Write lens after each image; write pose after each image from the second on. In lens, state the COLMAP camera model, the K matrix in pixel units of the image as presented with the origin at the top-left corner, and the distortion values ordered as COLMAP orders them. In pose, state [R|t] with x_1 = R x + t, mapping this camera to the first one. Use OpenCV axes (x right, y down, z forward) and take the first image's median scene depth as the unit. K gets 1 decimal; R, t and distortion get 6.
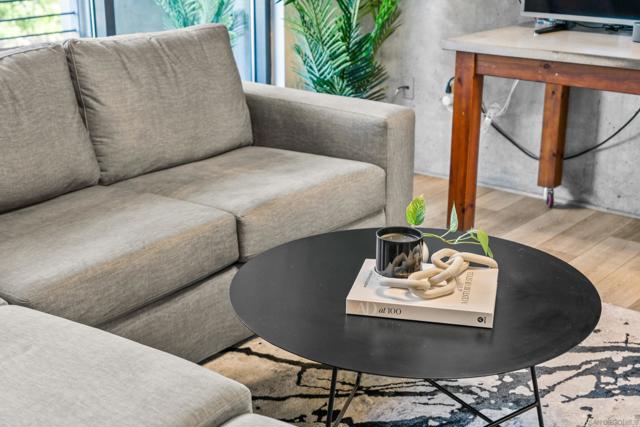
lens RADIAL K [[953.6, 0, 320.0], [0, 953.6, 213.5], [0, 0, 1]] dist [0.014165, 0.038901]
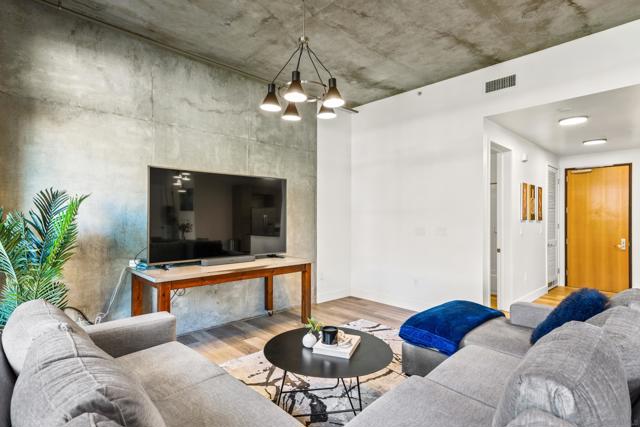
lens RADIAL K [[338.4, 0, 320.0], [0, 338.4, 213.5], [0, 0, 1]] dist [0.036596, 0.000736]
pose [[0.106869, 0.005342, 0.994259, -0.587810], [0.305453, 0.951451, -0.037944, -0.173762], [-0.946191, 0.307755, 0.100049, 0.503643]]
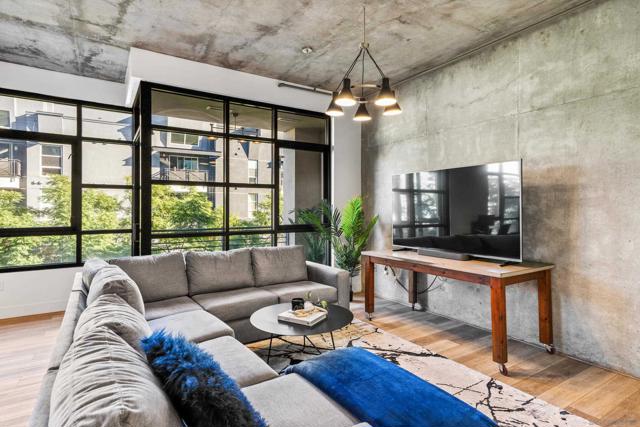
lens RADIAL K [[337.5, 0, 309.2], [0, 337.5, 206.2], [0, 0, 1]] dist [0.003632, 0.001109]
pose [[0.949823, -0.007223, -0.312704, 0.317271], [-0.092547, 0.948481, -0.303017, 0.041438], [0.298783, 0.316752, 0.900221, -0.165375]]
